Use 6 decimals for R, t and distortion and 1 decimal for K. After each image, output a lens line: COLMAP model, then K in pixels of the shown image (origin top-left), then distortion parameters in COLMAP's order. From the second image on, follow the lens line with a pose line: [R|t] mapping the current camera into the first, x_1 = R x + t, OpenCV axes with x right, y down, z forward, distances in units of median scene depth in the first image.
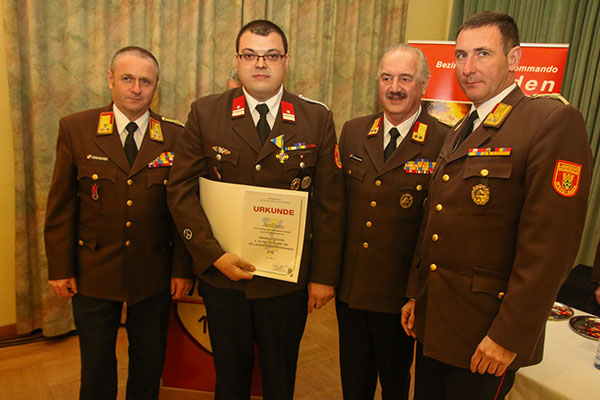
lens RADIAL K [[479.9, 0, 301.5], [0, 479.9, 202.6], [0, 0, 1]] dist [-0.128229, 0.138551]
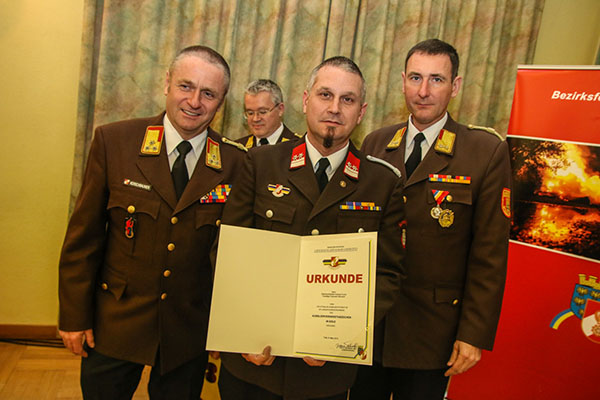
lens RADIAL K [[462.9, 0, 298.9], [0, 462.9, 205.1], [0, 0, 1]] dist [-0.120751, 0.120306]
pose [[0.945613, 0.107630, -0.306972, 0.136663], [-0.130309, 0.989985, -0.054306, -0.013165], [0.298053, 0.091353, 0.950168, 0.172689]]
